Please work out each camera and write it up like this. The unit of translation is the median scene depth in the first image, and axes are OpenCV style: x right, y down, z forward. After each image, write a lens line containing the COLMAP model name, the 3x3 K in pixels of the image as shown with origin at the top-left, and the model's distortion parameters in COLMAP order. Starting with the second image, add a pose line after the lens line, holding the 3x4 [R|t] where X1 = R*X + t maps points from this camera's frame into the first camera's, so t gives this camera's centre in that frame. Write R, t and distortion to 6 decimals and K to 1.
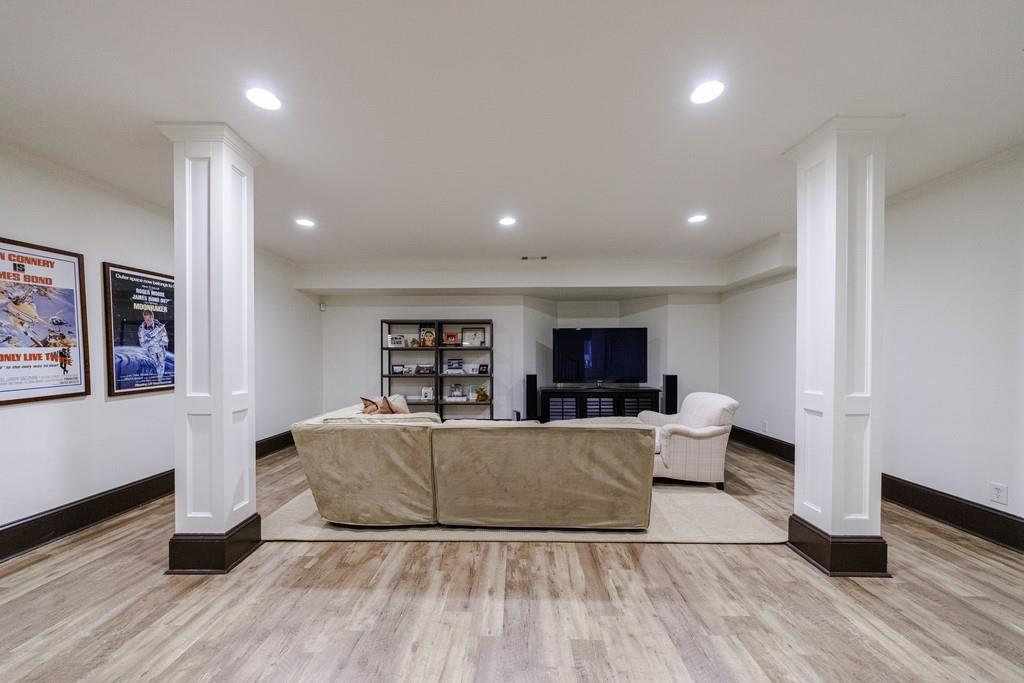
lens RADIAL K [[348.8, 0, 512.3], [0, 348.8, 359.6], [0, 0, 1]] dist [-0.003386, 0.000095]
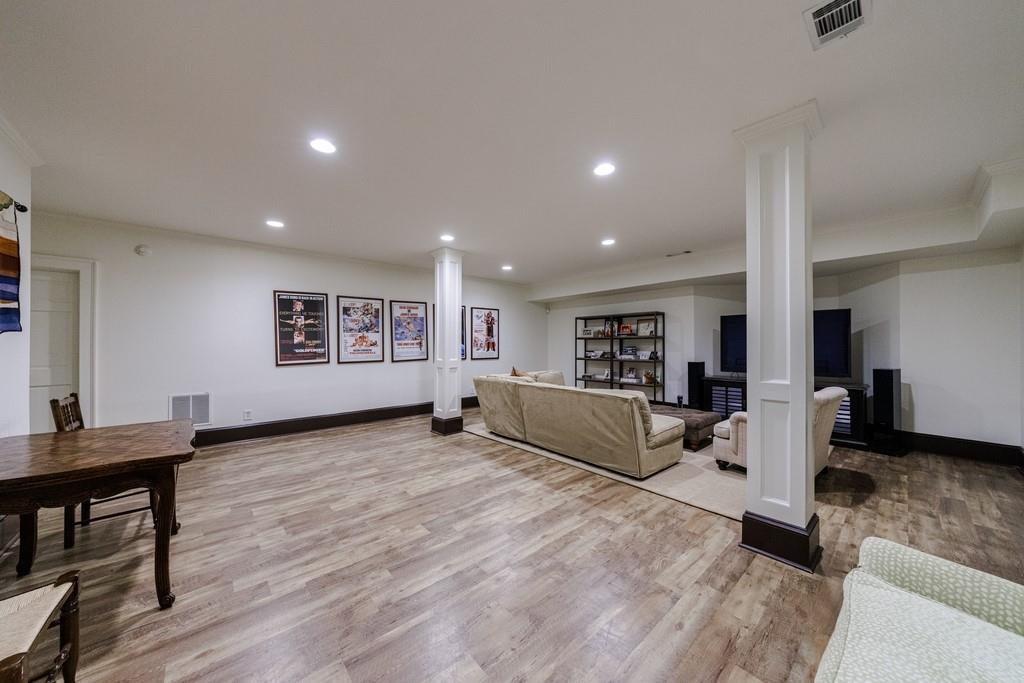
lens RADIAL K [[348.8, 0, 515.8], [0, 348.8, 342.7], [0, 0, 1]] dist [-0.003386, 0.000095]
pose [[0.681482, -0.002046, -0.731832, 0.886489], [-0.008819, 0.999901, -0.011007, 0.004146], [0.731781, 0.013956, 0.681396, -0.189078]]
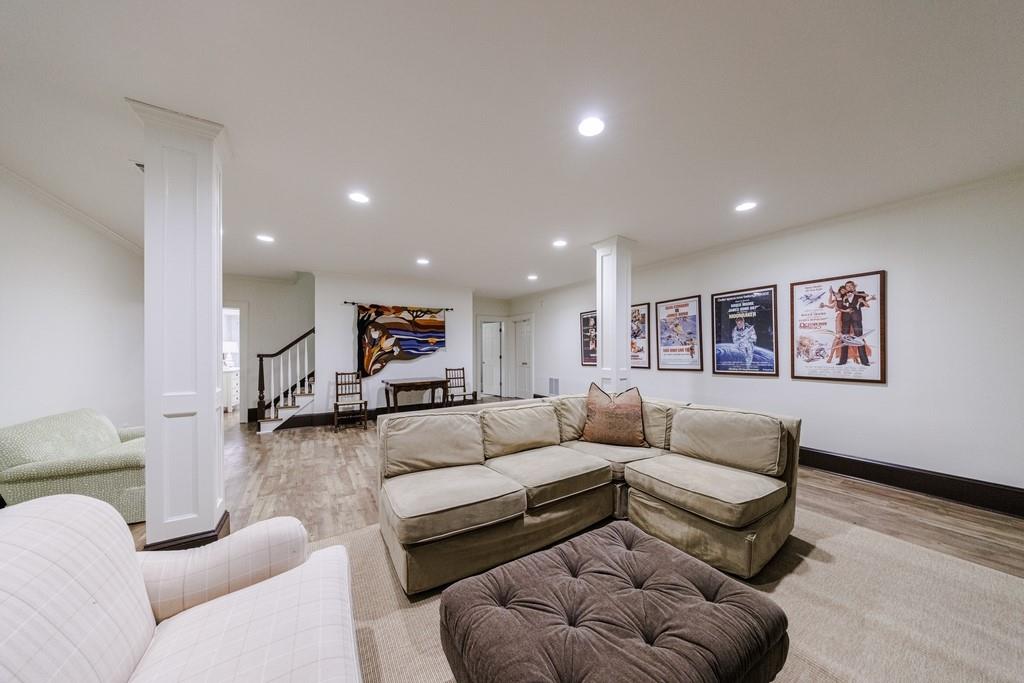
lens RADIAL K [[332.2, 0, 506.9], [0, 332.2, 348.1], [0, 0, 1]] dist [-0.002304, -0.000044]
pose [[-0.849719, 0.002482, -0.527230, 0.511079], [-0.000401, 0.999986, 0.005354, -0.024690], [0.527236, 0.004761, -0.849705, 1.759149]]
